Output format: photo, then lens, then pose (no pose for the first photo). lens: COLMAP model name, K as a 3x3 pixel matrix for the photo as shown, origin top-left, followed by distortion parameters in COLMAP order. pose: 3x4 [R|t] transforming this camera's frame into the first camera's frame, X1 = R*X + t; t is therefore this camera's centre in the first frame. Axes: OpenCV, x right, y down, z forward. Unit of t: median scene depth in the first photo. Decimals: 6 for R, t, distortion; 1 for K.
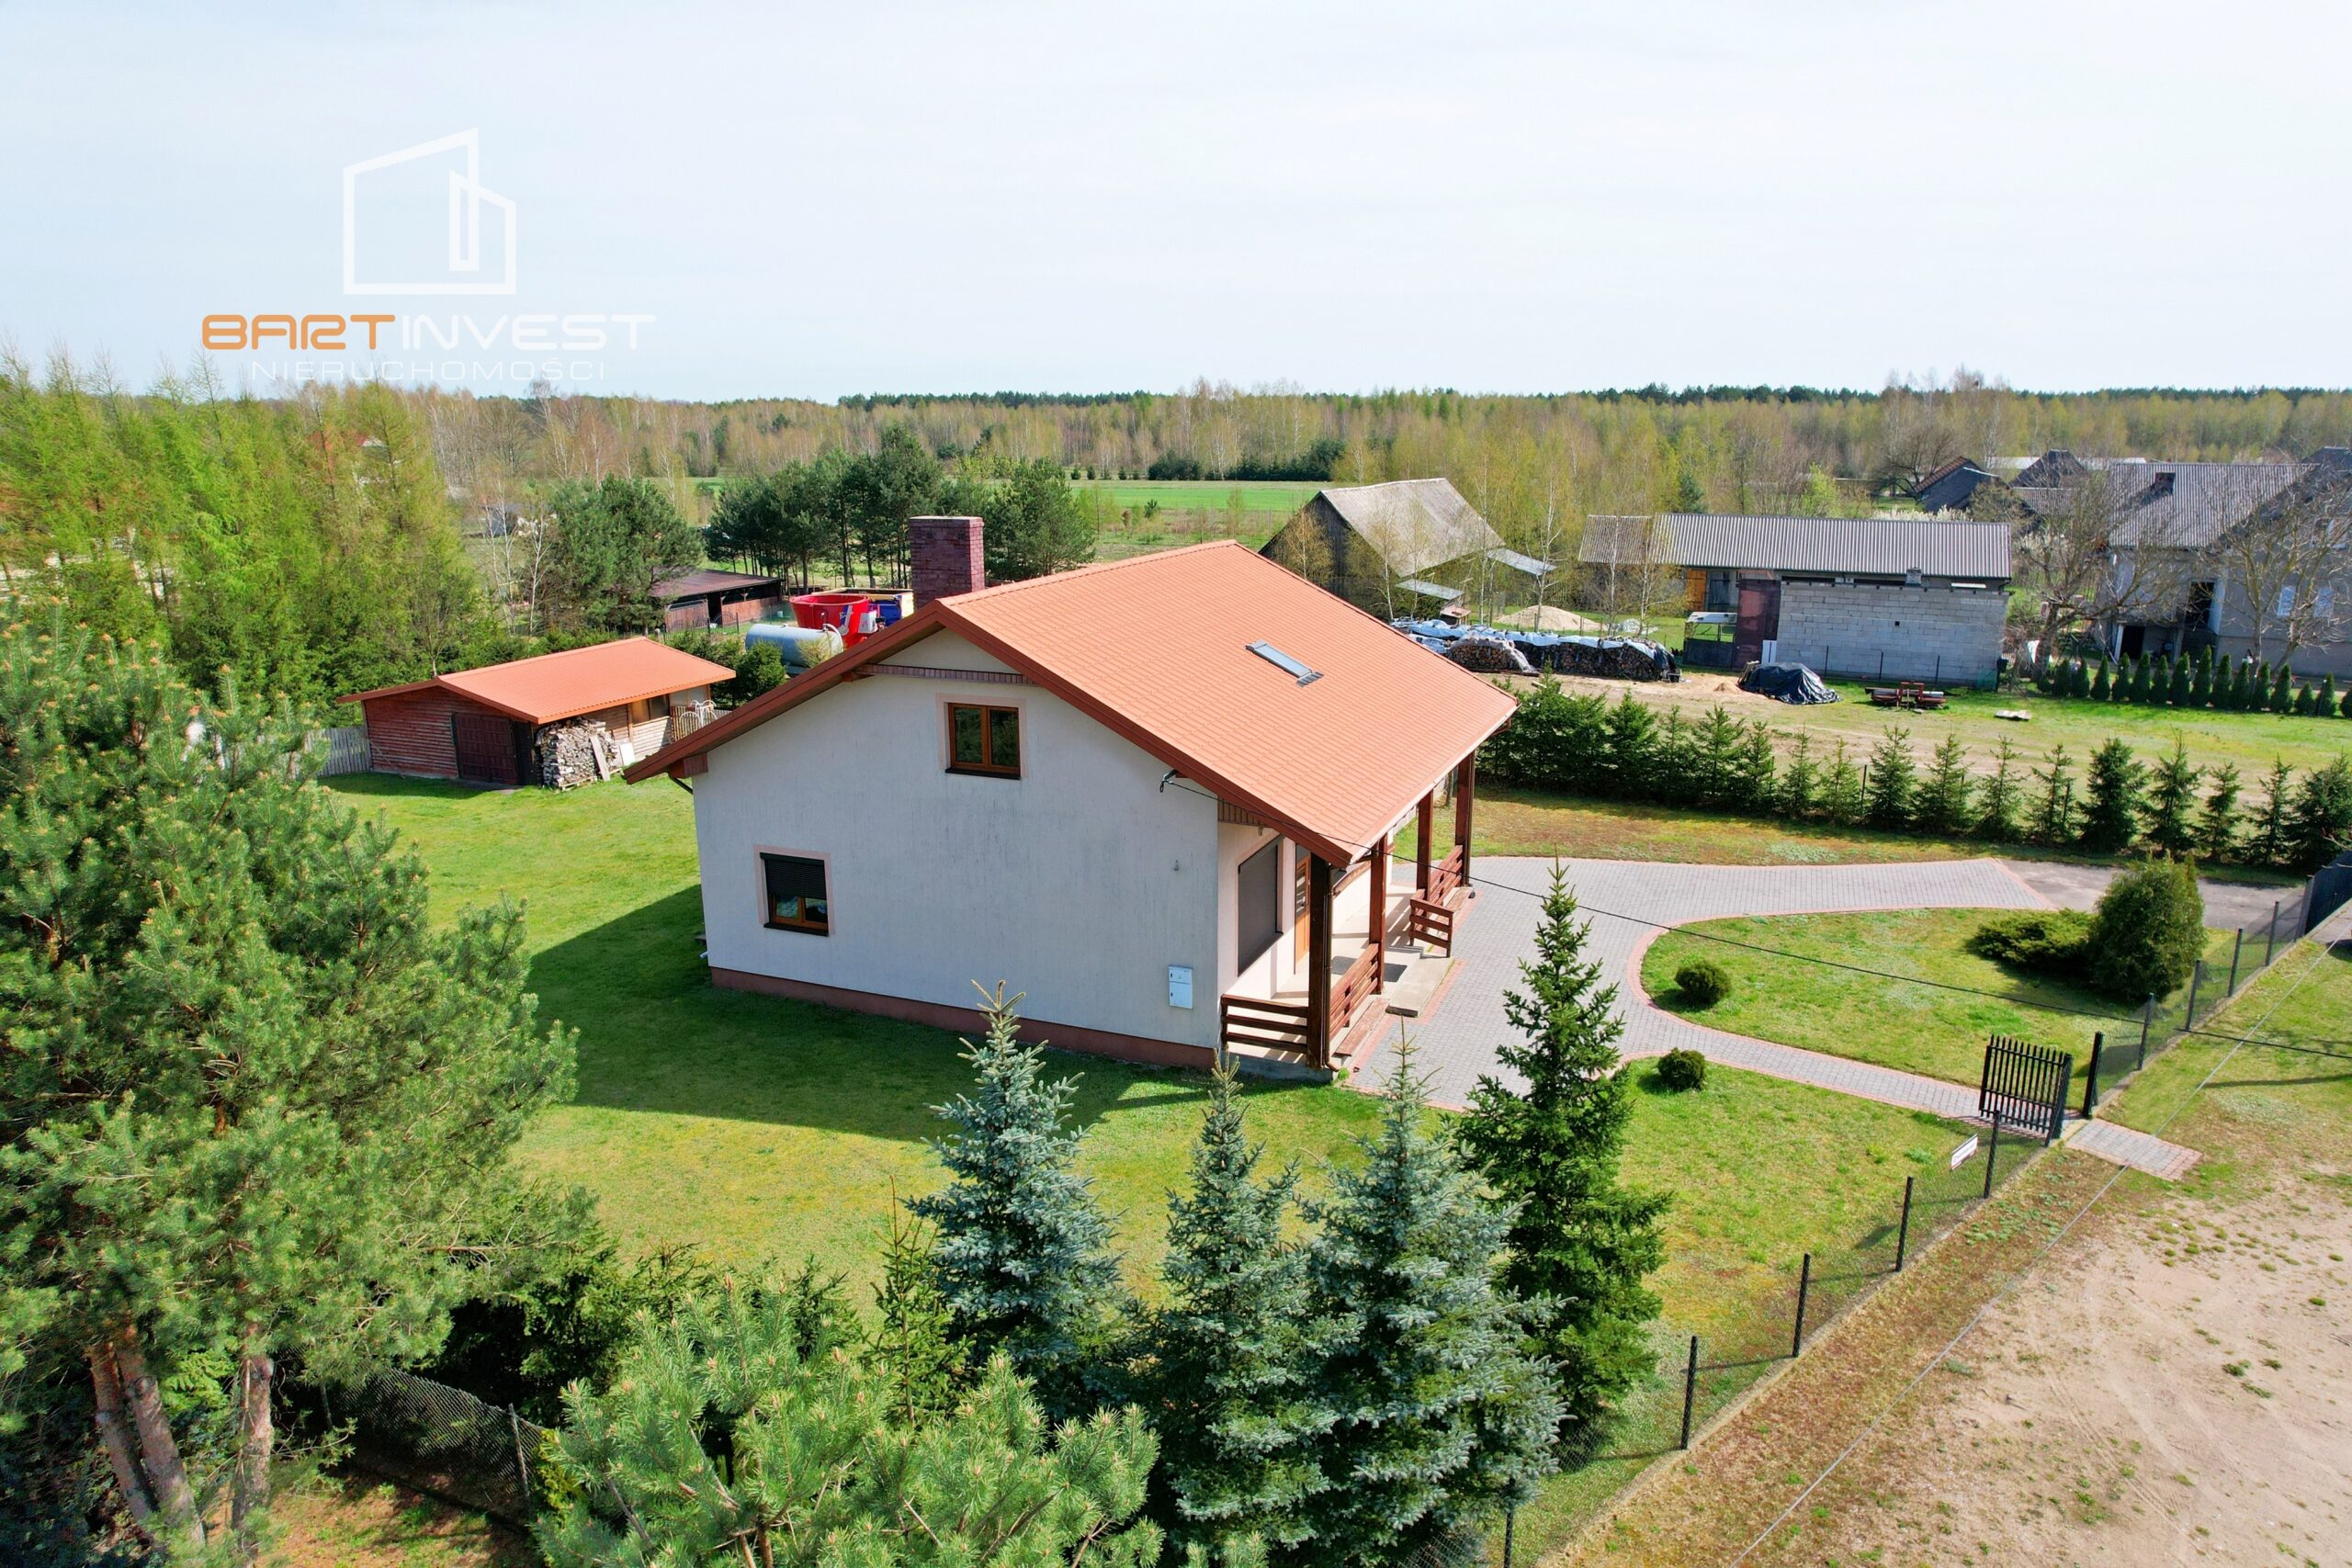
lens RADIAL K [[1522.2, 0, 1176.0], [0, 1522.2, 784.0], [0, 0, 1]] dist [-0.073402, 0.082580]
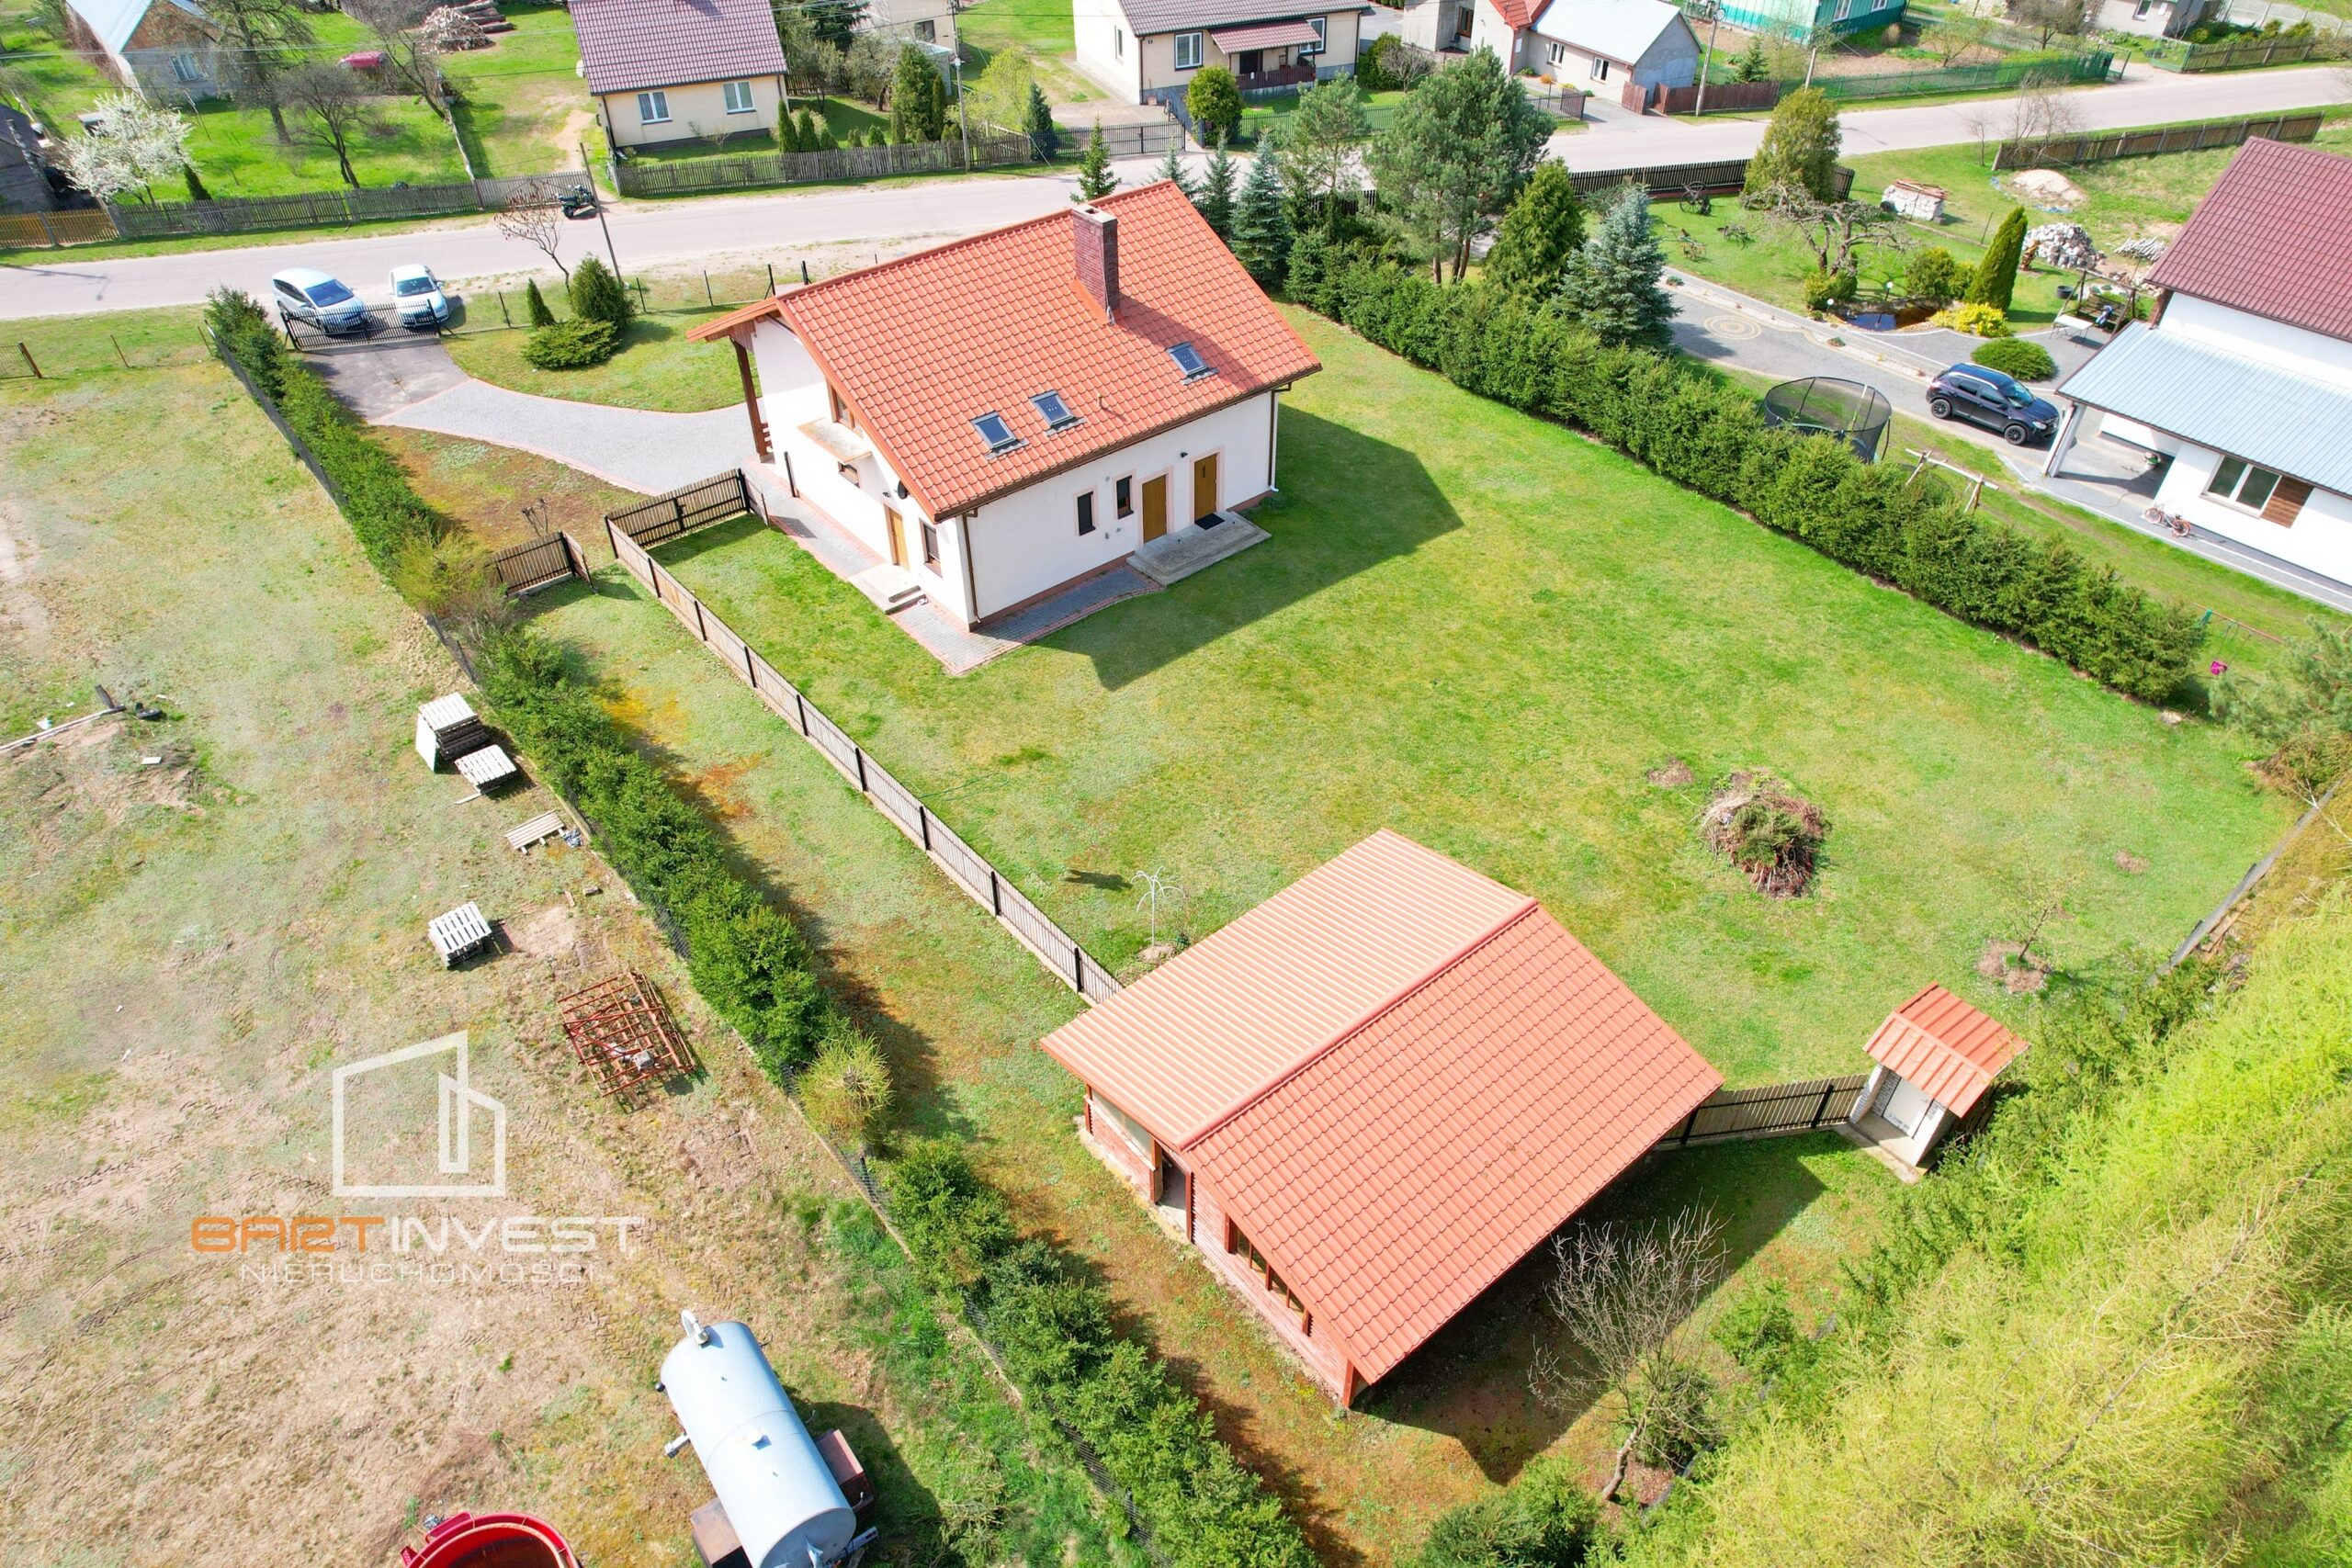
lens RADIAL K [[1522.2, 0, 1176.0], [0, 1522.2, 784.0], [0, 0, 1]] dist [-0.073402, 0.082580]
pose [[-0.882945, -0.304753, 0.357119, -0.672126], [0.116460, 0.594721, 0.795452, -0.741797], [-0.454803, 0.743931, -0.489614, 1.572341]]
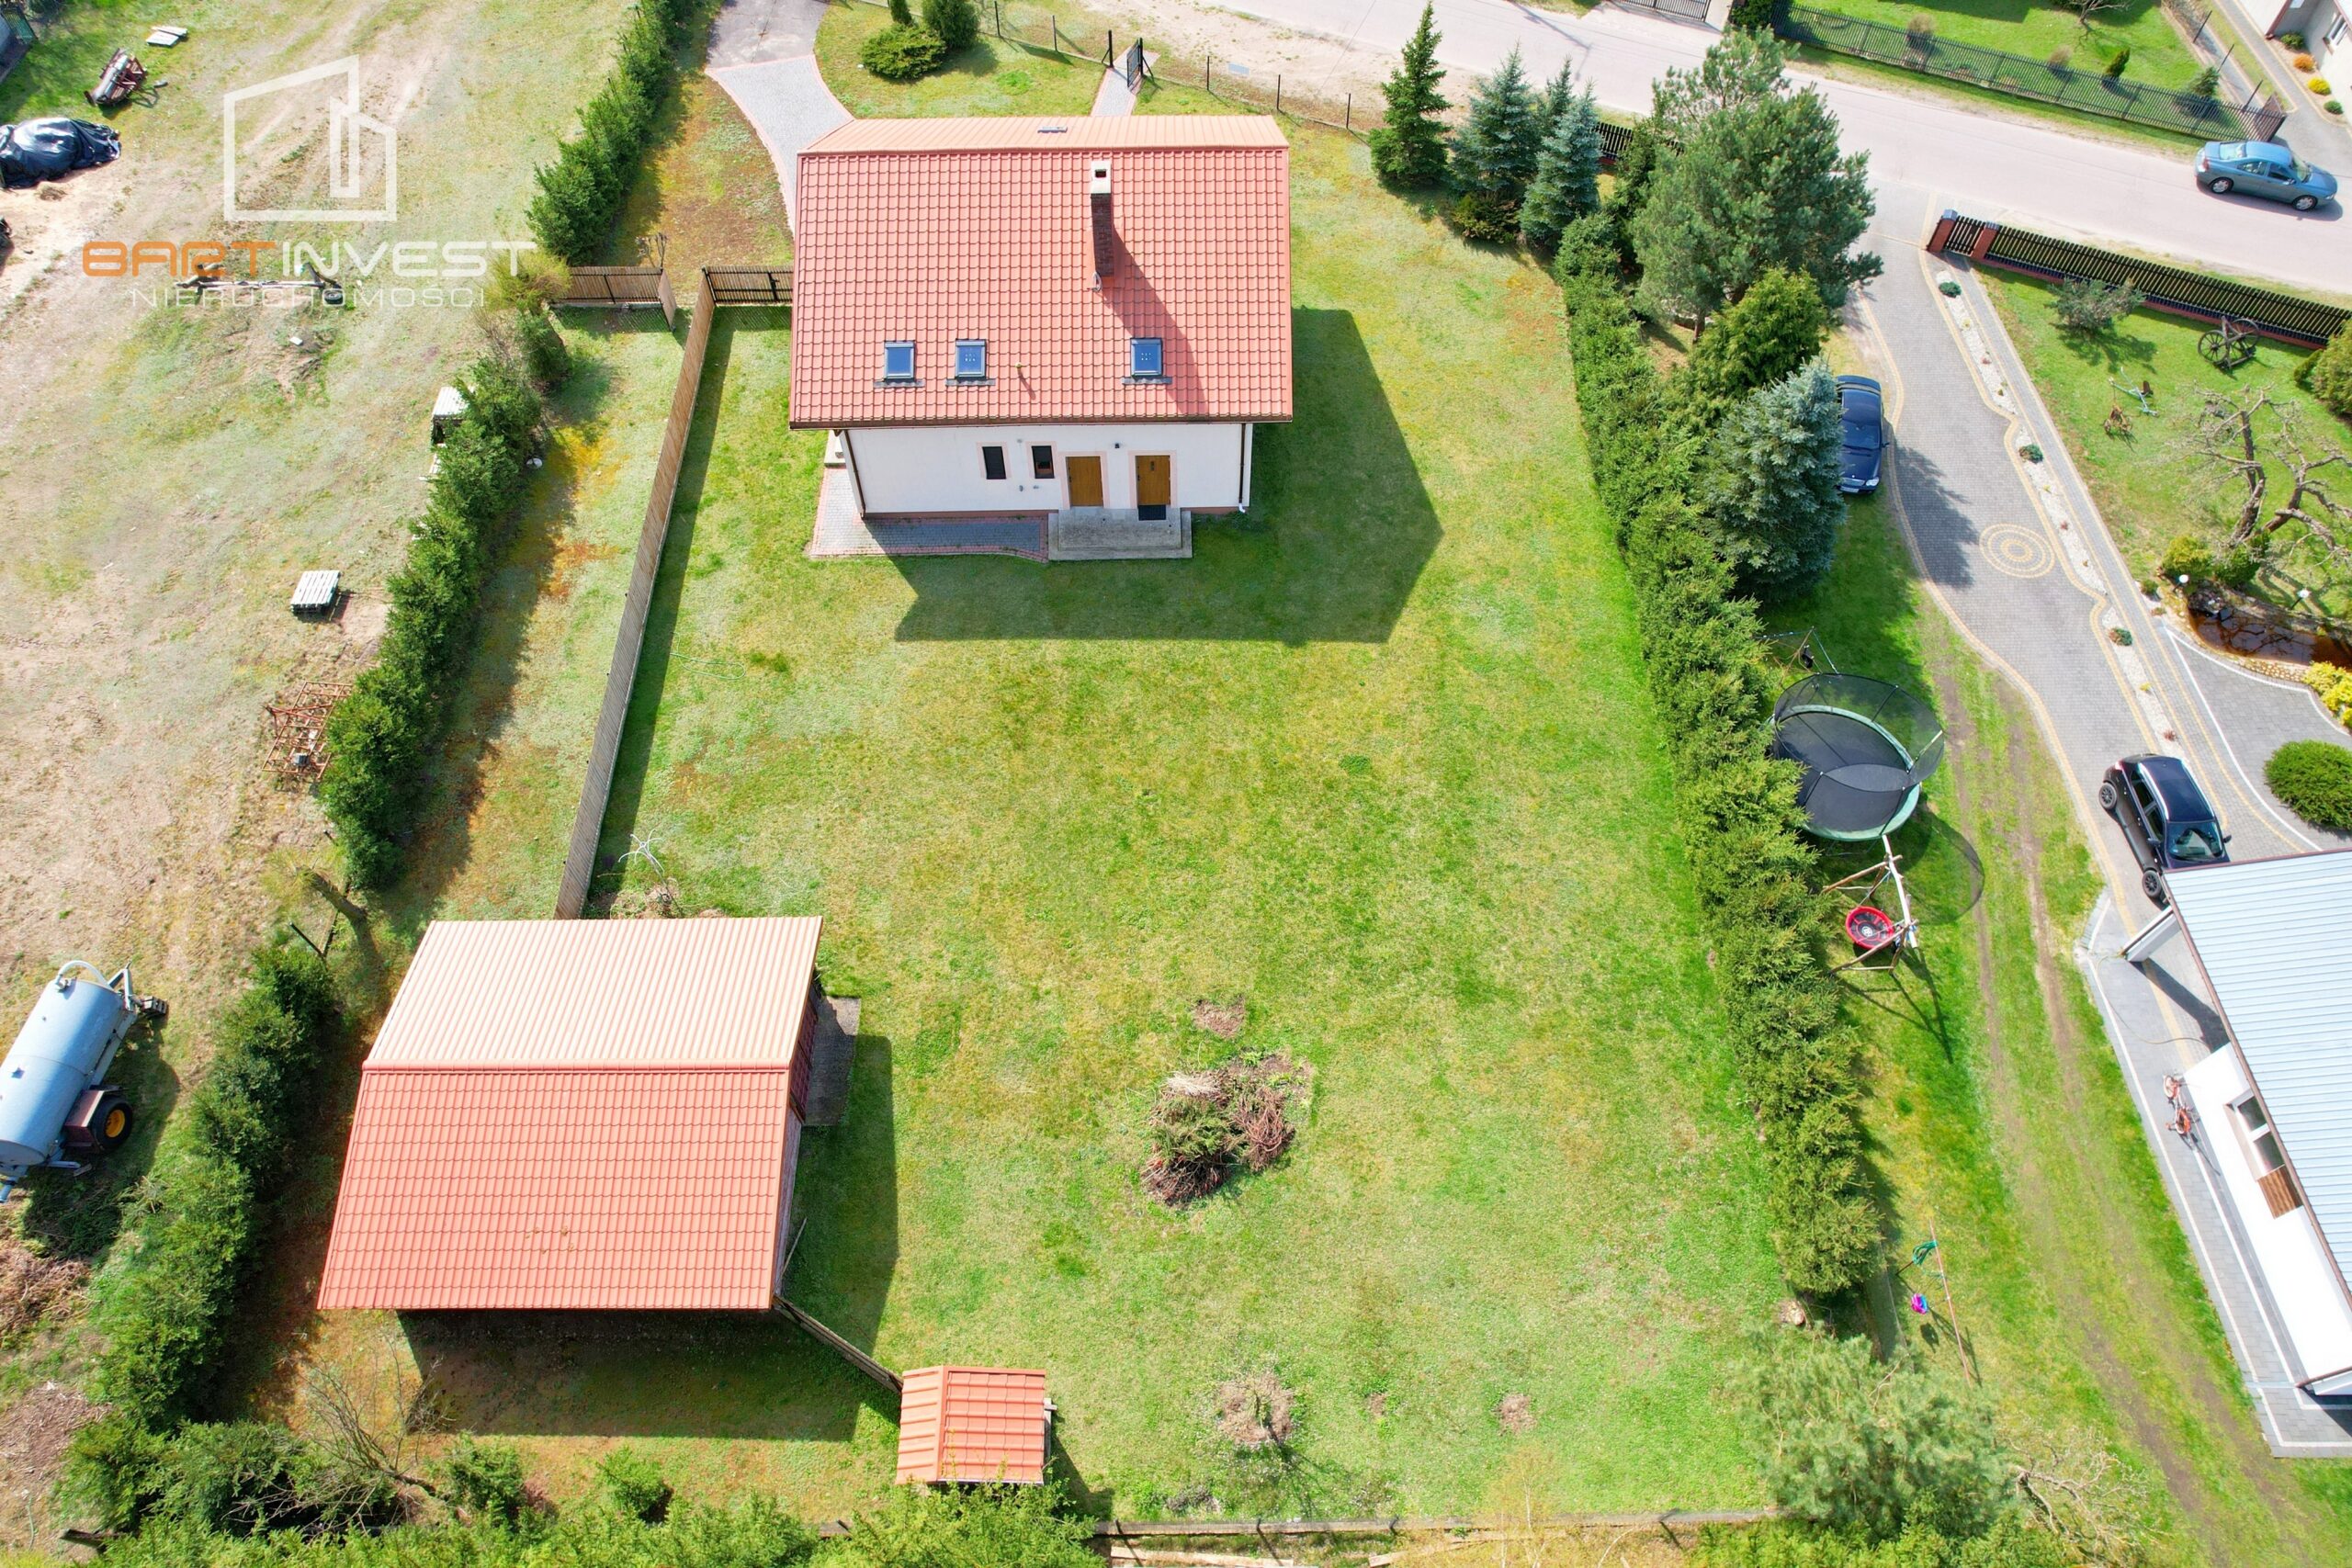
lens RADIAL K [[1522.2, 0, 1176.0], [0, 1522.2, 784.0], [0, 0, 1]] dist [-0.073402, 0.082580]
pose [[-0.391338, -0.761213, 0.517117, -0.961180], [0.226141, 0.465154, 0.855858, -0.797181], [-0.892029, 0.451871, -0.009891, 0.919952]]
